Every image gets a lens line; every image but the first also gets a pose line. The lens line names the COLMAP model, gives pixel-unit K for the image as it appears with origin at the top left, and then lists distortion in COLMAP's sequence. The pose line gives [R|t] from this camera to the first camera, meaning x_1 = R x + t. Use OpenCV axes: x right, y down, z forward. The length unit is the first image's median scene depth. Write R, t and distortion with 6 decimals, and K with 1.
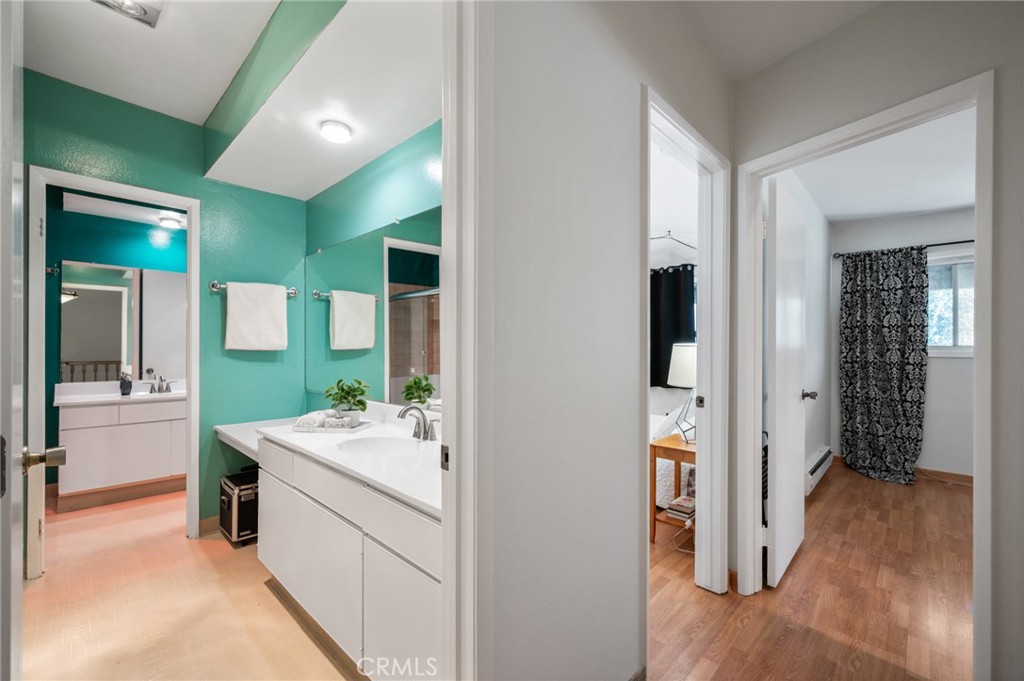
lens RADIAL K [[433.9, 0, 508.2], [0, 433.9, 347.5], [0, 0, 1]] dist [0.001241, 0.000038]
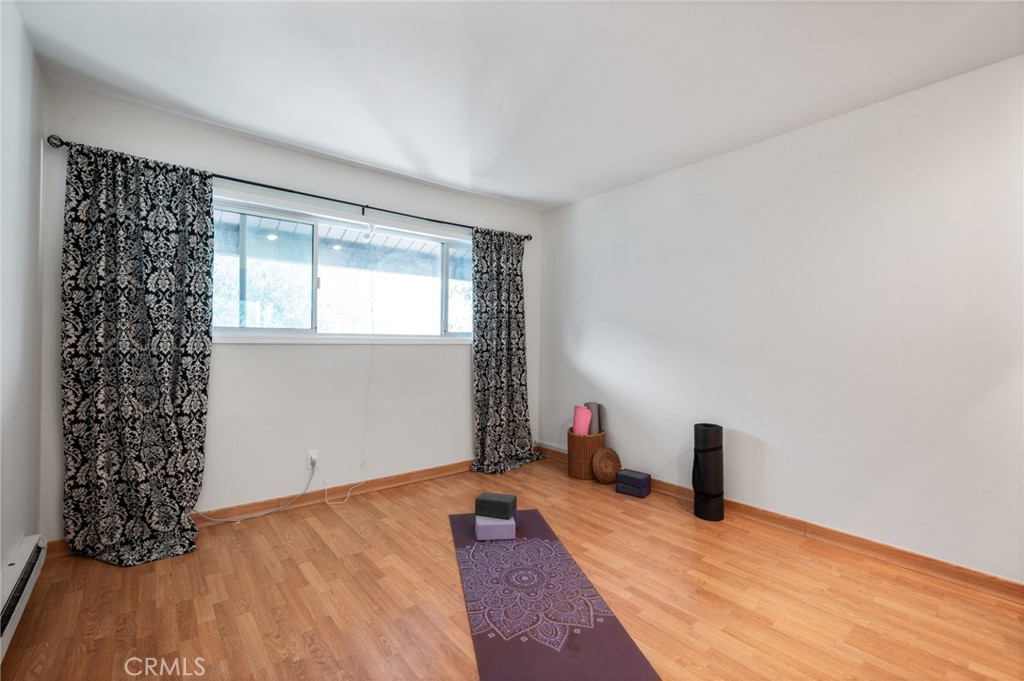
lens RADIAL K [[433.9, 0, 504.3], [0, 433.9, 340.7], [0, 0, 1]] dist [0.001241, 0.000038]
pose [[0.113479, -0.006108, 0.993522, 0.354233], [-0.010586, 0.999917, 0.007357, 0.008233], [-0.993484, -0.011352, 0.113405, 0.477066]]
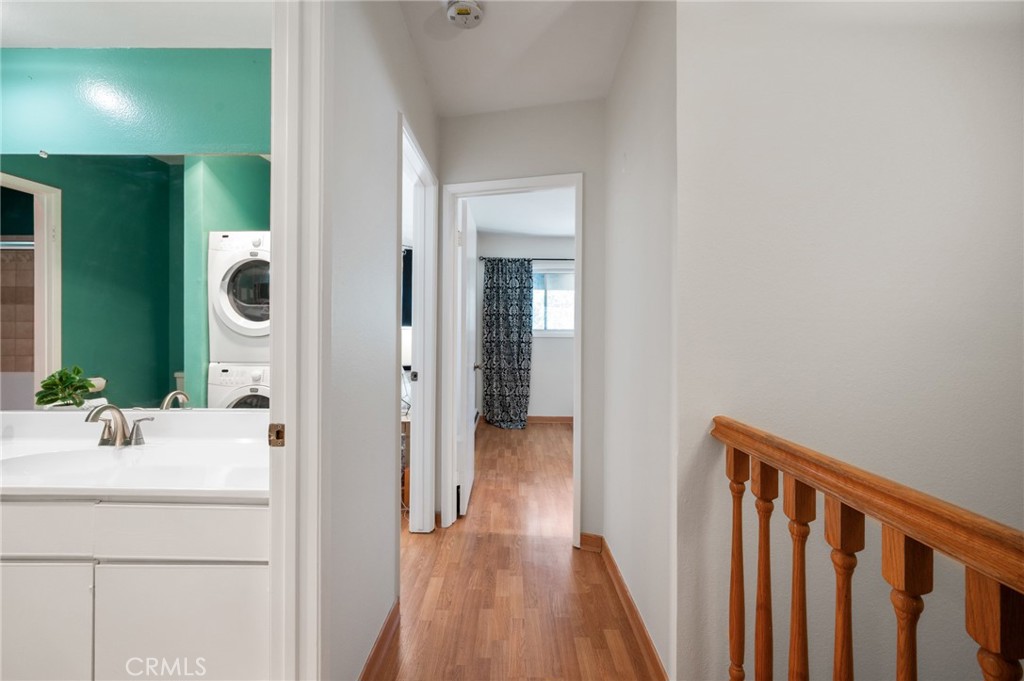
lens RADIAL K [[466.7, 0, 514.2], [0, 466.7, 331.7], [0, 0, 1]] dist [0.002623, 0.000091]
pose [[0.719672, -0.000689, 0.694313, -0.138442], [-0.002564, 0.999990, 0.003650, -0.001309], [-0.694309, -0.004407, 0.719664, -0.059230]]
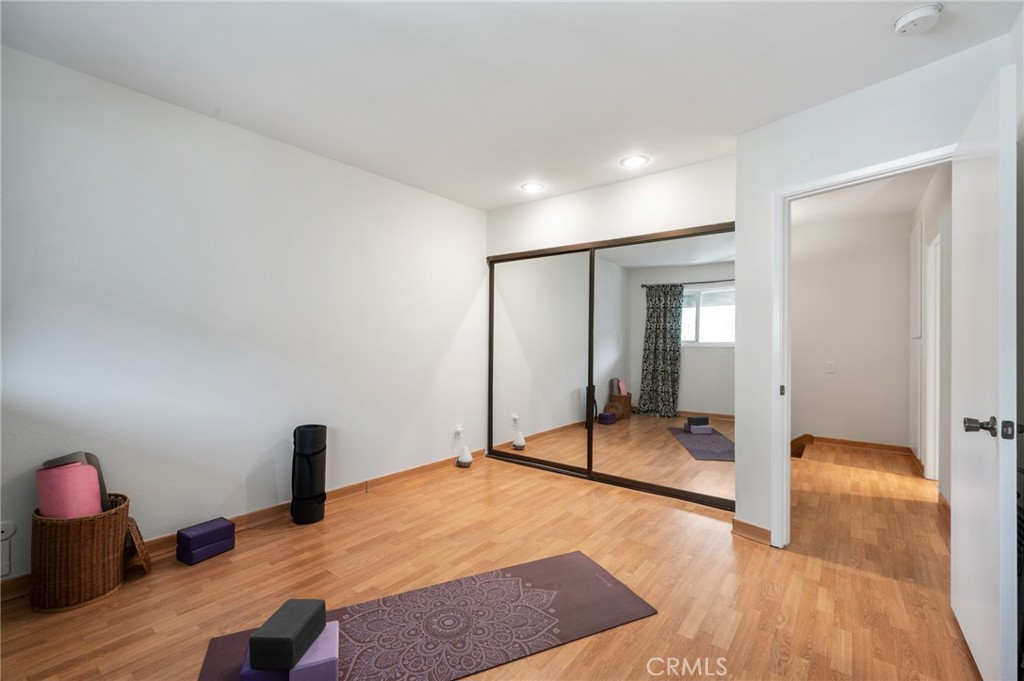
lens RADIAL K [[433.9, 0, 516.0], [0, 433.9, 337.4], [0, 0, 1]] dist [0.001241, 0.000038]
pose [[-0.994010, -0.016508, -0.108039, 0.894651], [-0.015296, 0.999811, -0.012029, 0.009932], [0.108217, -0.010305, -0.994074, 0.996047]]
